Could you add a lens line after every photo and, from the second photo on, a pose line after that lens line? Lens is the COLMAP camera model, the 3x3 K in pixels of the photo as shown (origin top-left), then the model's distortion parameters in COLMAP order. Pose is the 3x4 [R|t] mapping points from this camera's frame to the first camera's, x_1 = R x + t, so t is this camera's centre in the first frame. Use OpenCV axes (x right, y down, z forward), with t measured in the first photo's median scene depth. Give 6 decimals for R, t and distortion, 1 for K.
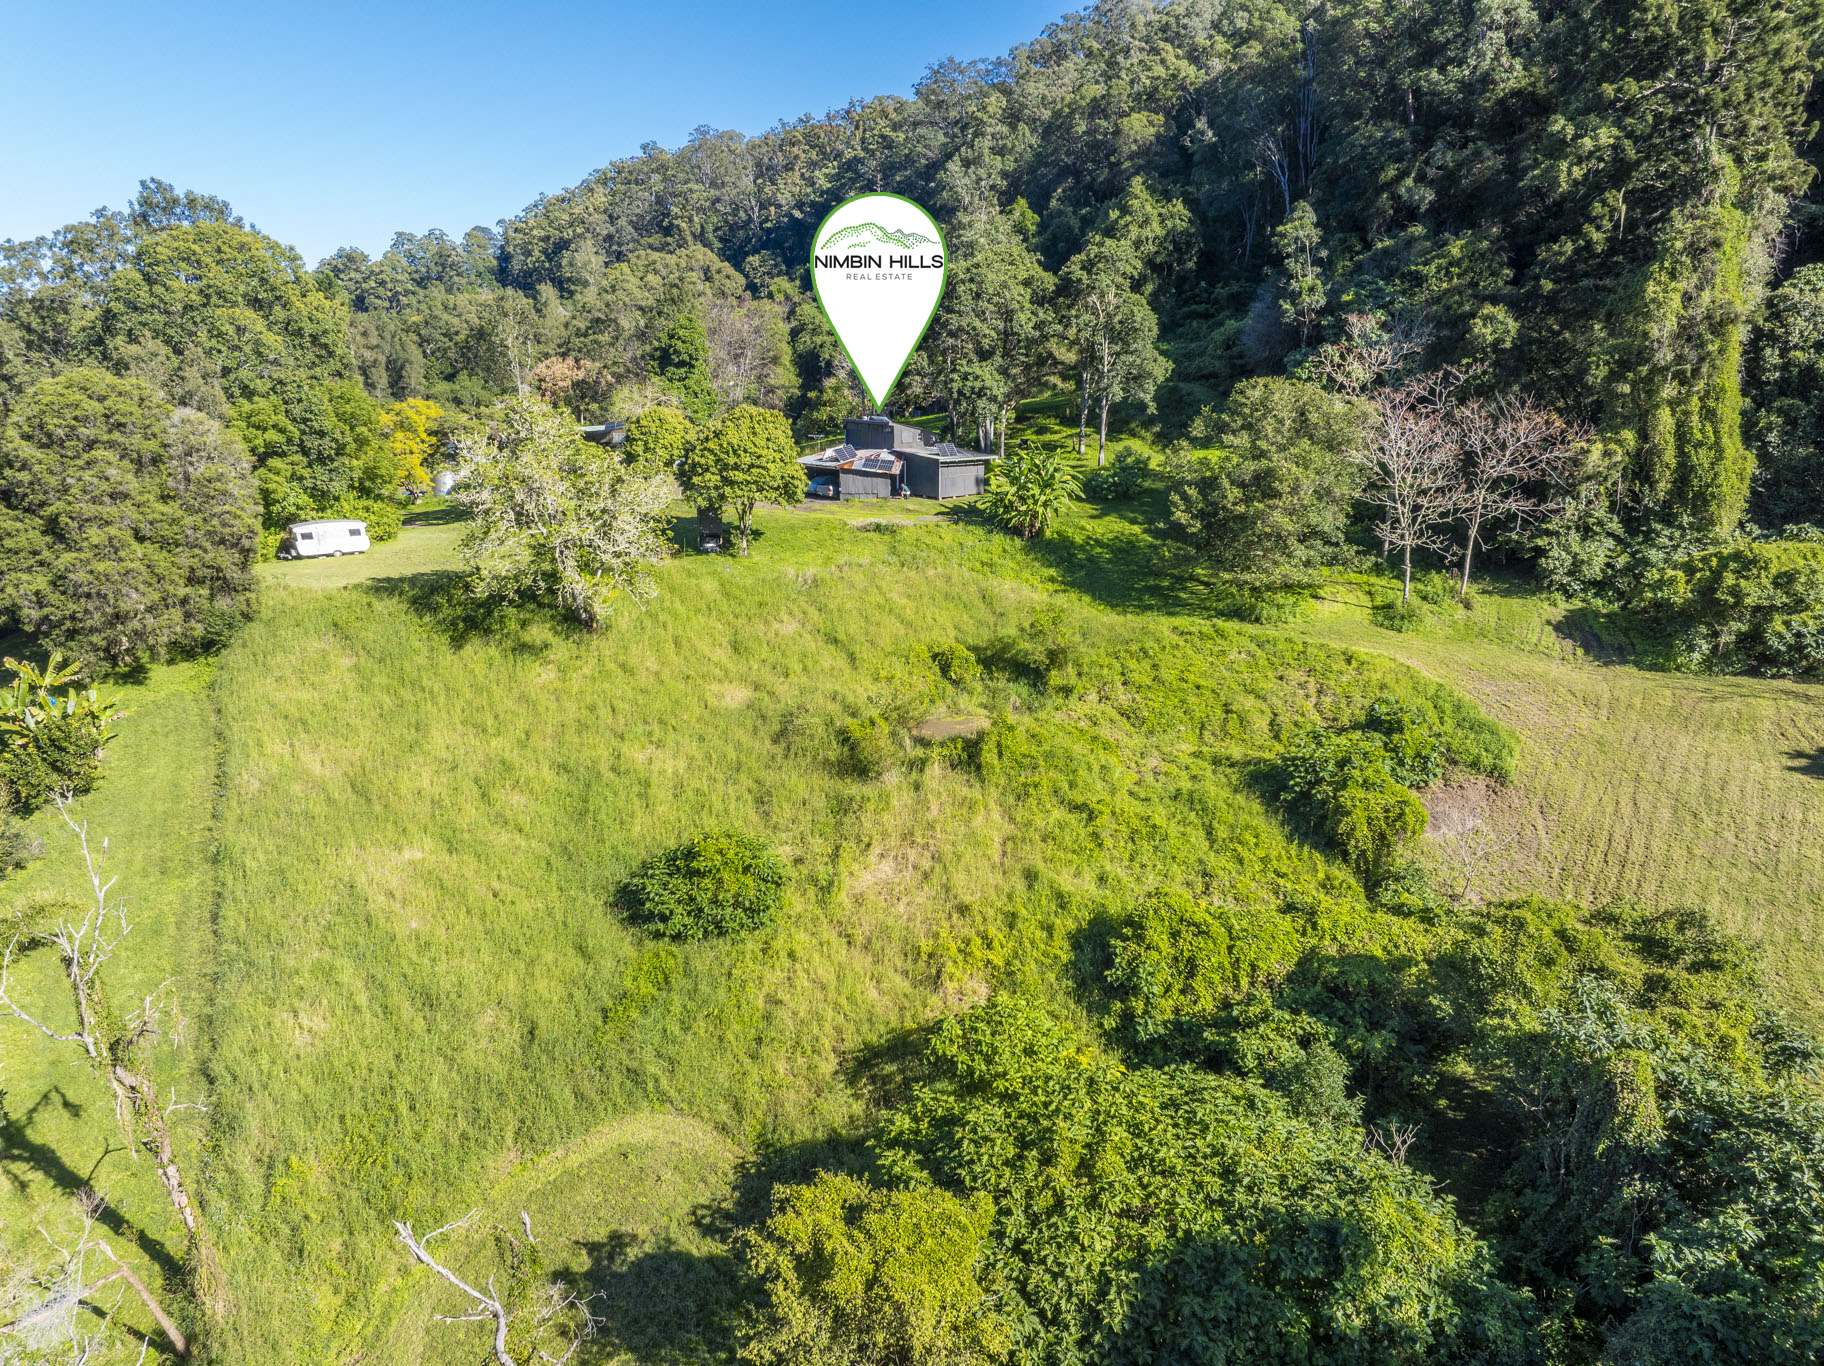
lens RADIAL K [[1290.6, 0, 912.0], [0, 1290.6, 683.0], [0, 0, 1]] dist [-0.057605, 0.034221]
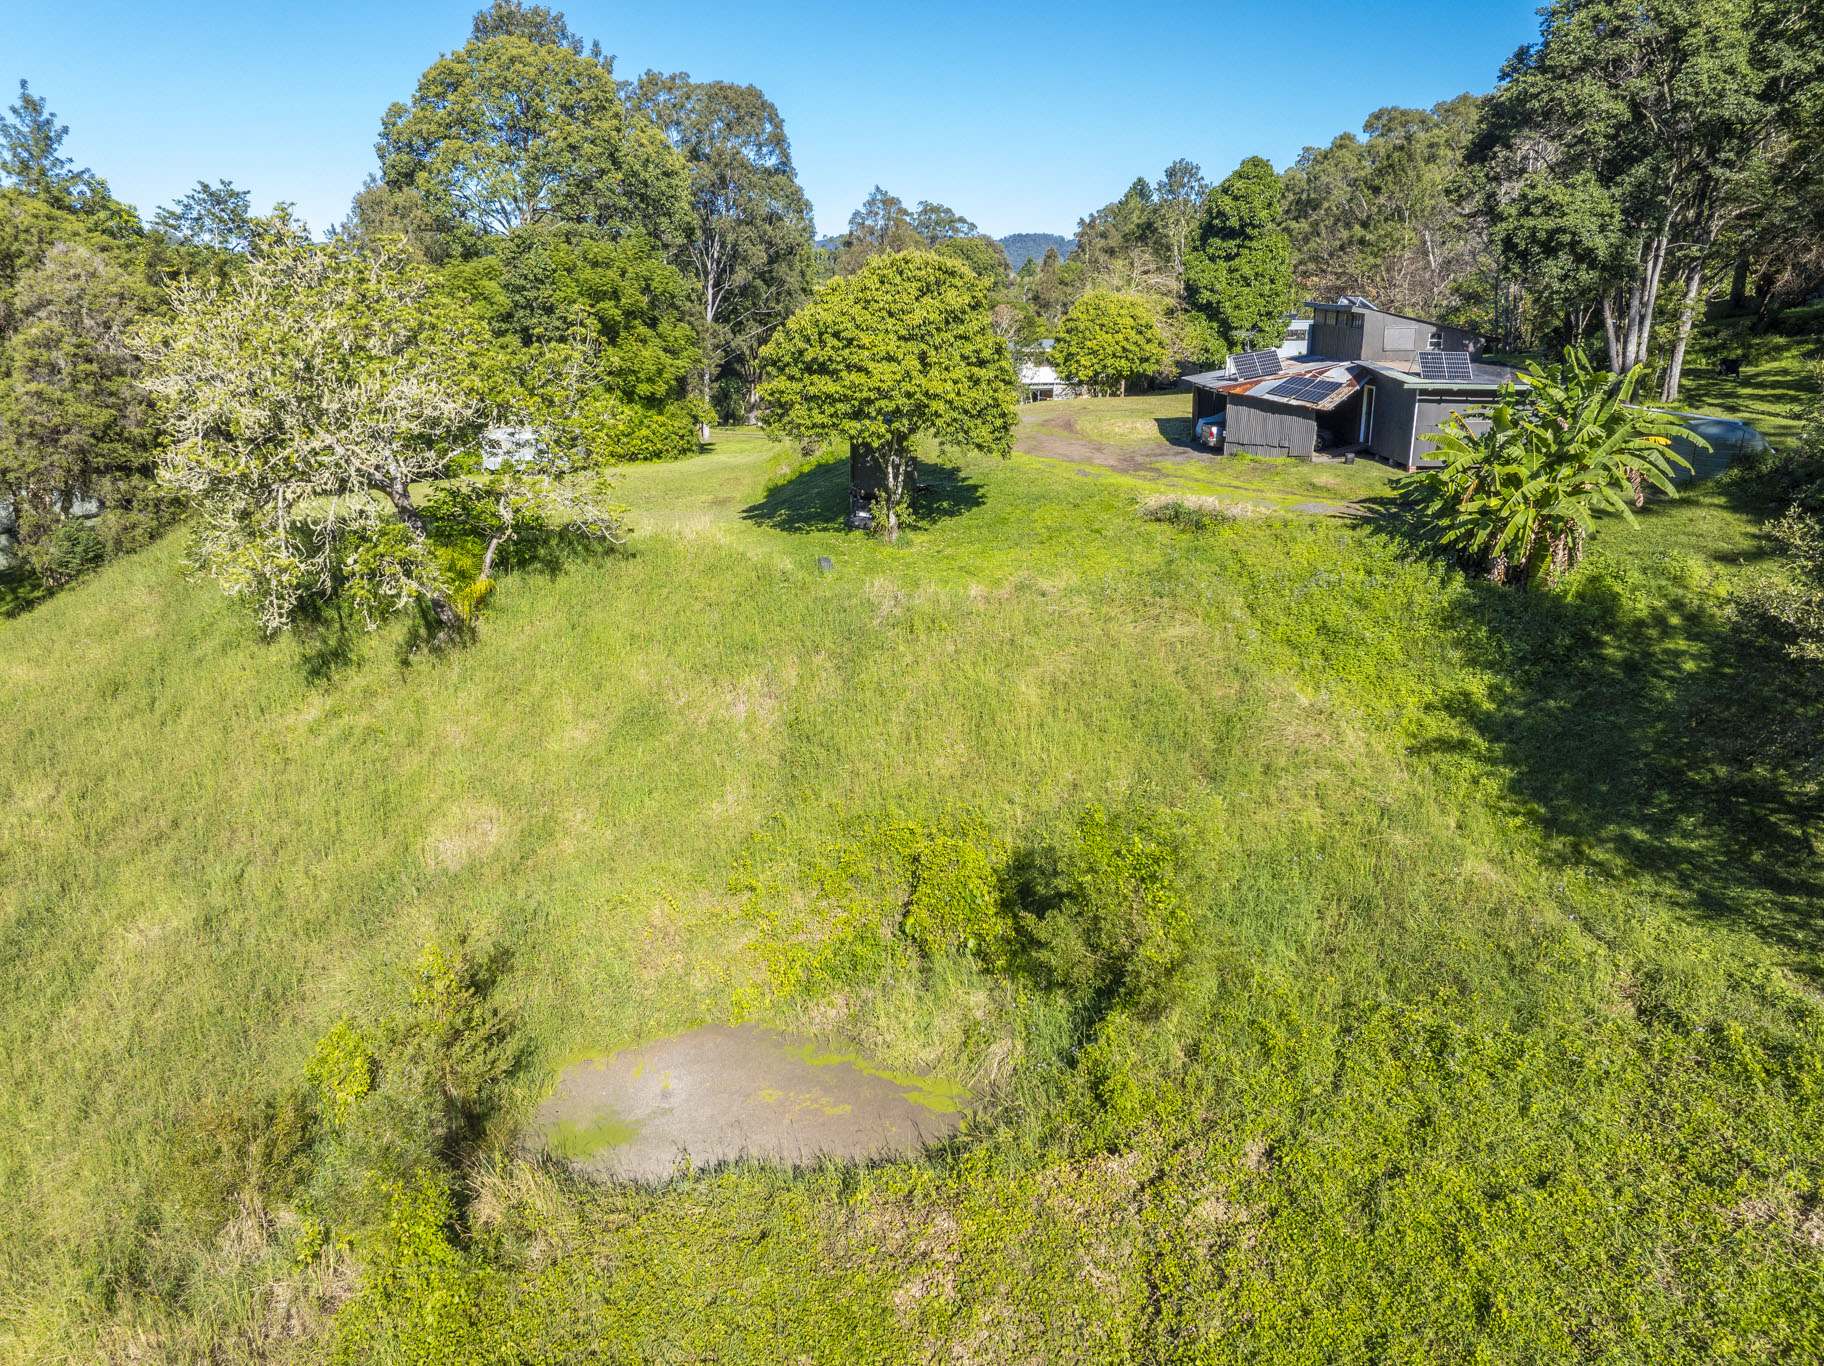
lens RADIAL K [[1290.6, 0, 912.0], [0, 1290.6, 683.0], [0, 0, 1]] dist [-0.057605, 0.034221]
pose [[0.758517, 0.187632, -0.624056, 0.249435], [-0.158233, 0.982022, 0.102933, -0.111515], [0.632151, 0.020669, 0.774570, 0.683586]]
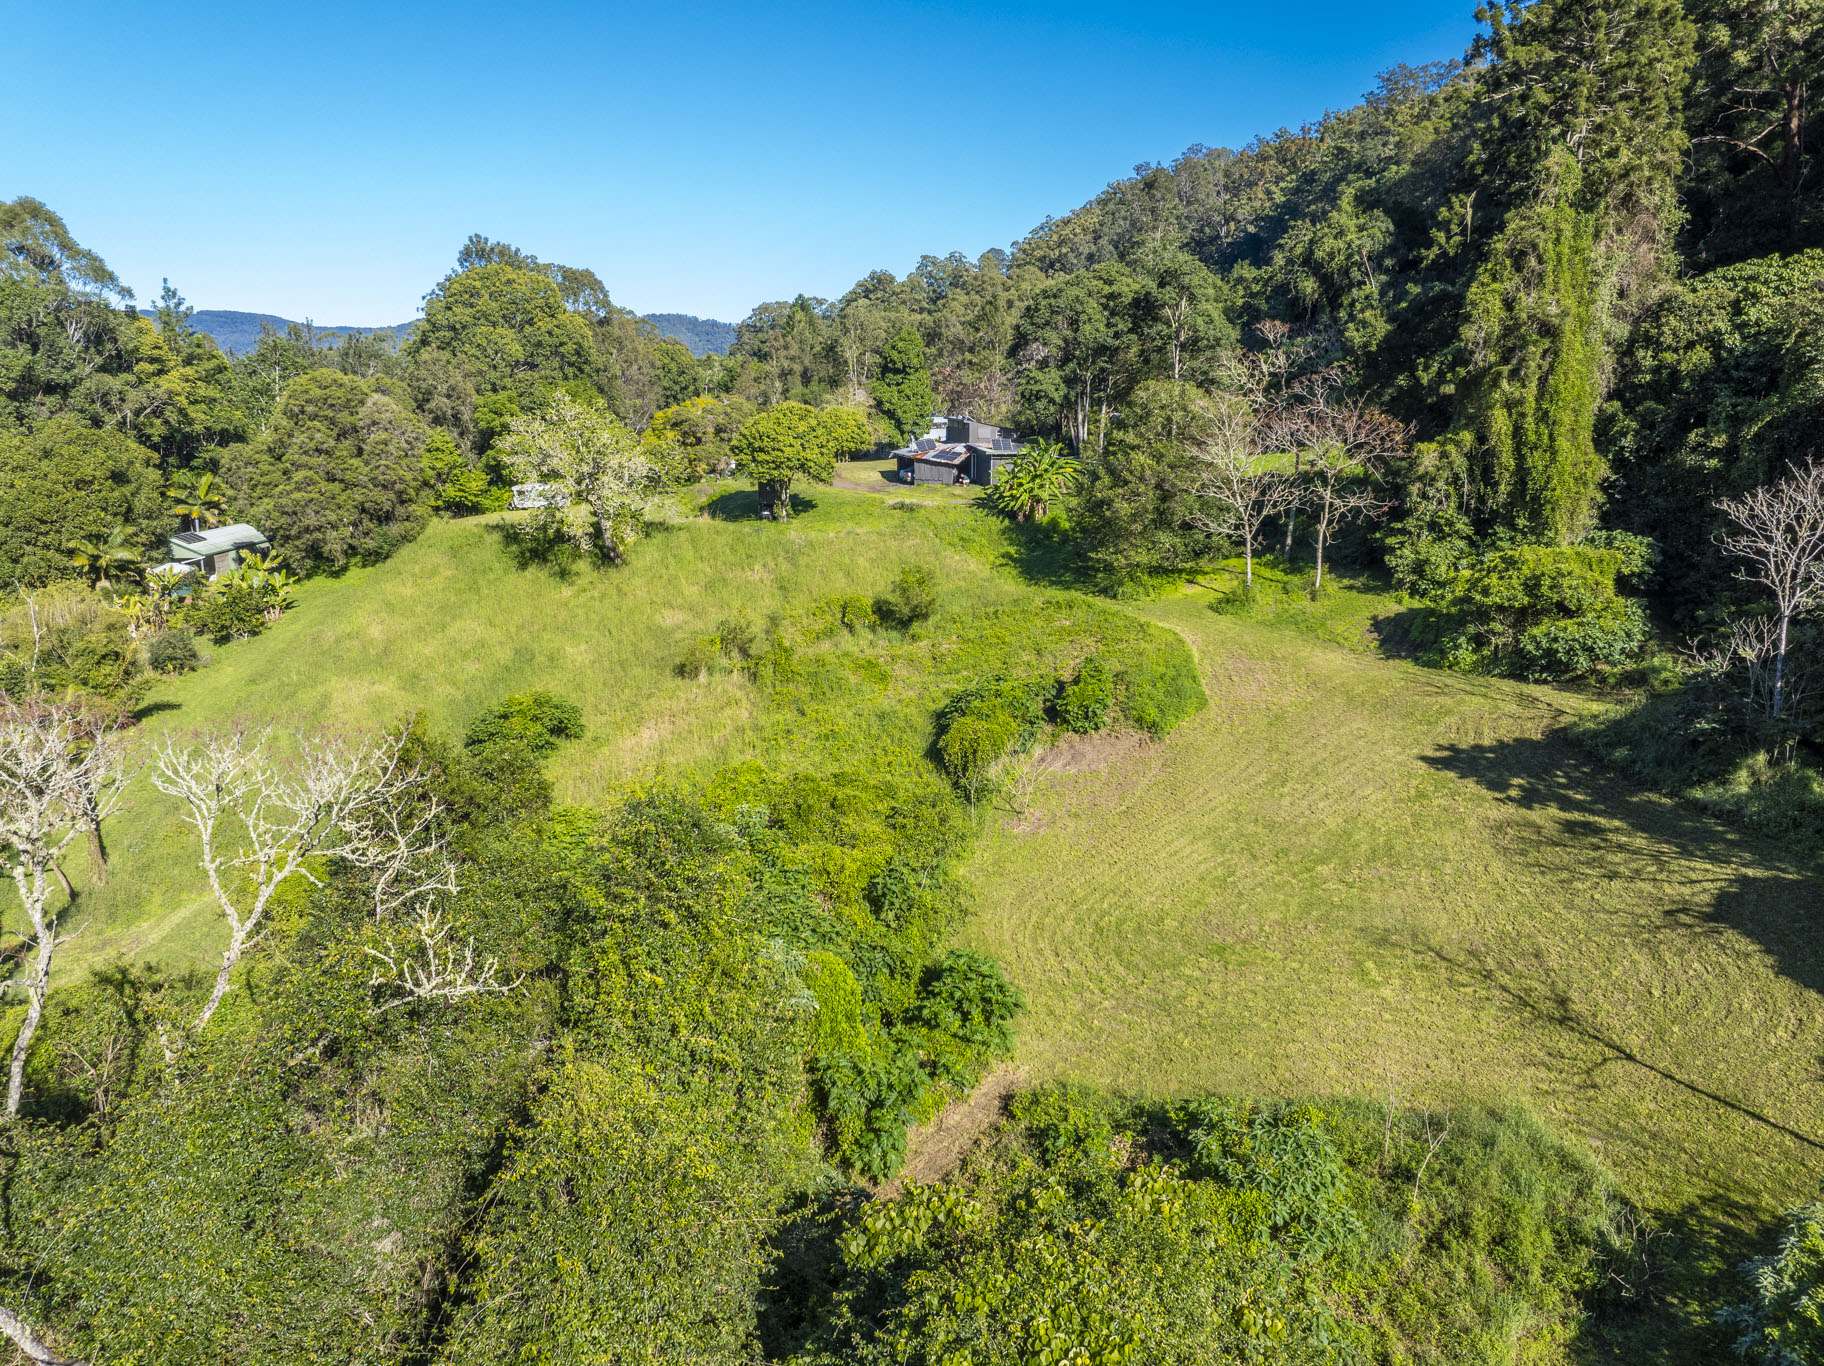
lens RADIAL K [[1286.8, 0, 912.0], [0, 1286.8, 683.0], [0, 0, 1]] dist [-0.040711, -0.007706]
pose [[0.906675, 0.100894, -0.409585, 0.580061], [-0.105079, 0.994387, 0.012341, 0.031138], [0.408531, 0.031849, 0.912188, -0.087322]]
